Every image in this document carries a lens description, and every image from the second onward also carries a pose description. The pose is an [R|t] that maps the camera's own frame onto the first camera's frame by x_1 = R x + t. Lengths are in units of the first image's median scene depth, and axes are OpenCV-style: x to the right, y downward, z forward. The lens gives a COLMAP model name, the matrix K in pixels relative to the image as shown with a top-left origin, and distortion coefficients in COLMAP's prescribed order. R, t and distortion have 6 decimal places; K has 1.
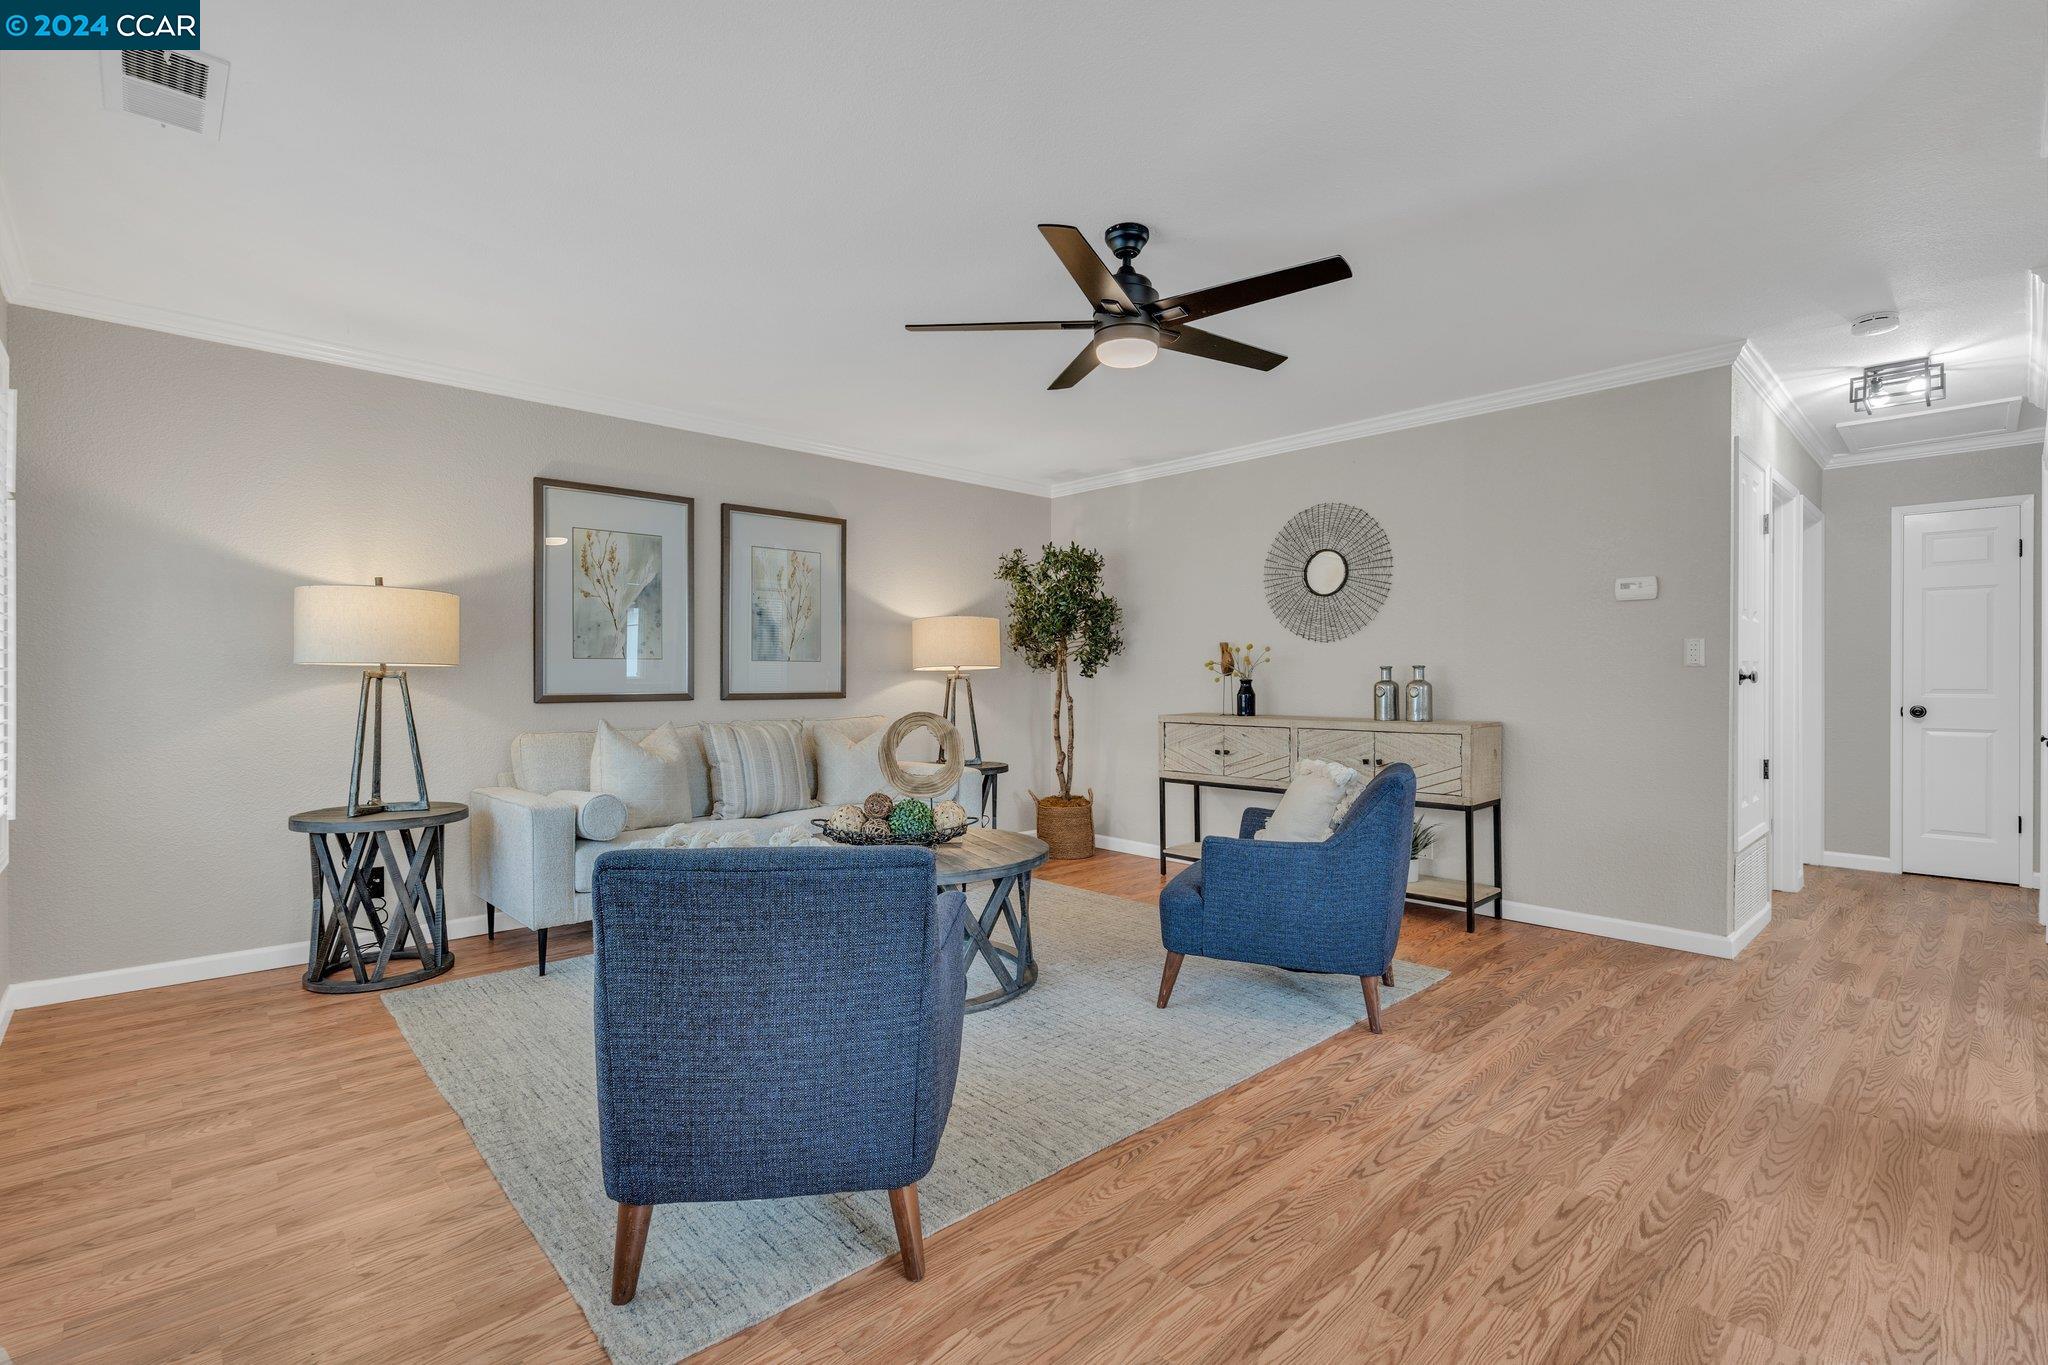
lens RADIAL K [[932.2, 0, 1019.5], [0, 932.2, 689.2], [0, 0, 1]] dist [-0.007527, 0.001352]
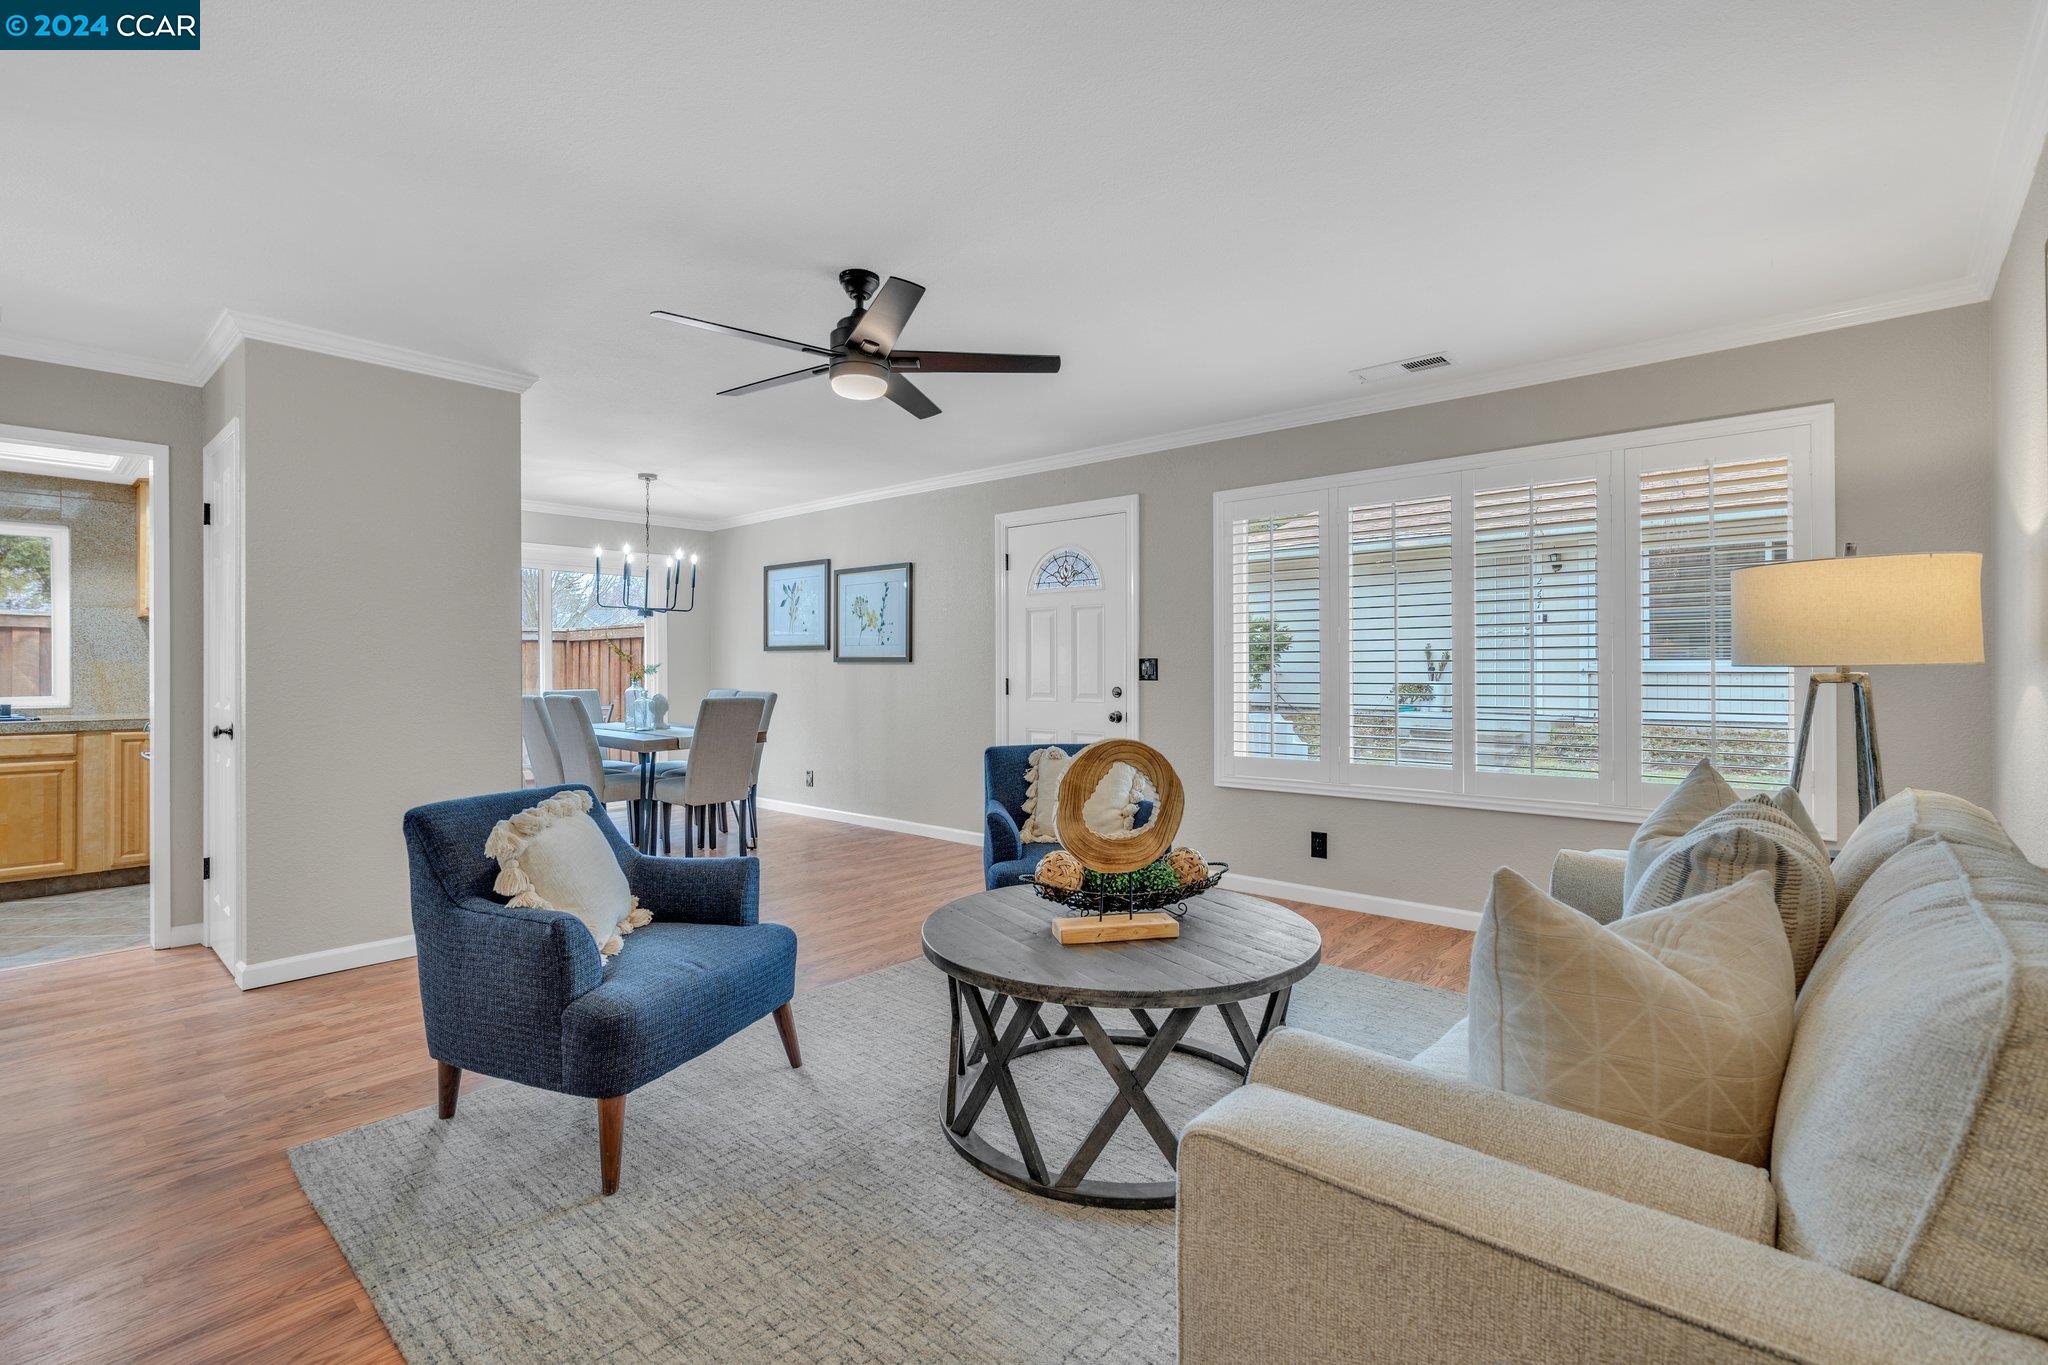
lens RADIAL K [[932.2, 0, 1019.5], [0, 932.2, 669.6], [0, 0, 1]] dist [-0.007527, 0.001352]
pose [[-0.995347, 0.001828, -0.096336, 0.026707], [0.000929, 0.999956, 0.009369, -0.027863], [0.096349, 0.009236, -0.995305, 1.608970]]
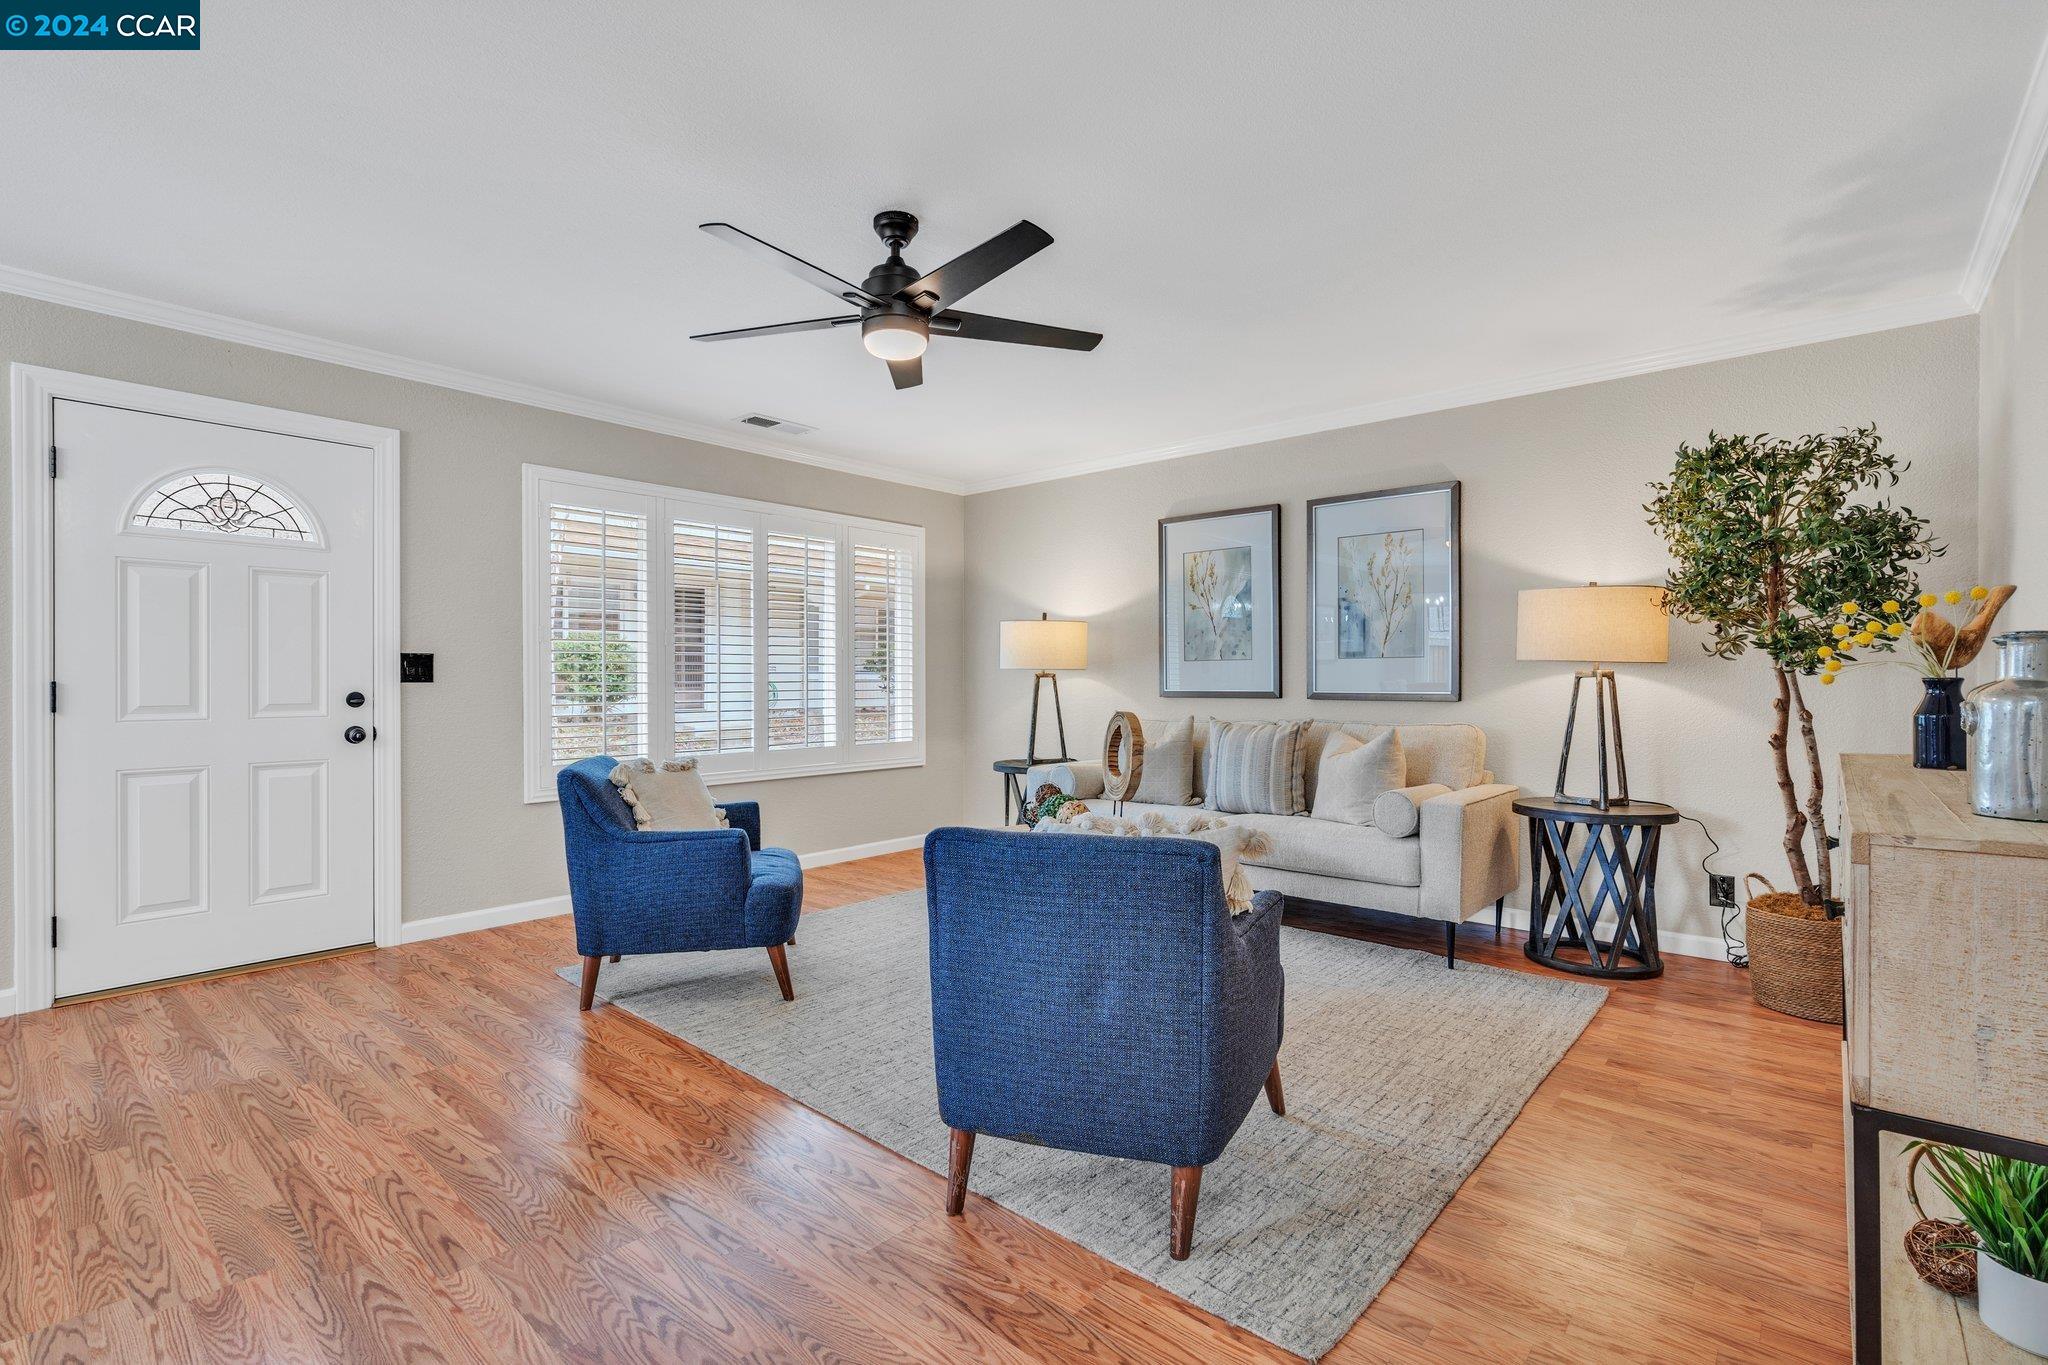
lens RADIAL K [[932.2, 0, 1024.2], [0, 932.2, 680.8], [0, 0, 1]] dist [-0.007527, 0.001352]
pose [[0.105108, 0.002372, -0.994458, 0.841612], [-0.009897, 0.999950, 0.001339, -0.007843], [0.994412, 0.009702, 0.105127, 0.785095]]
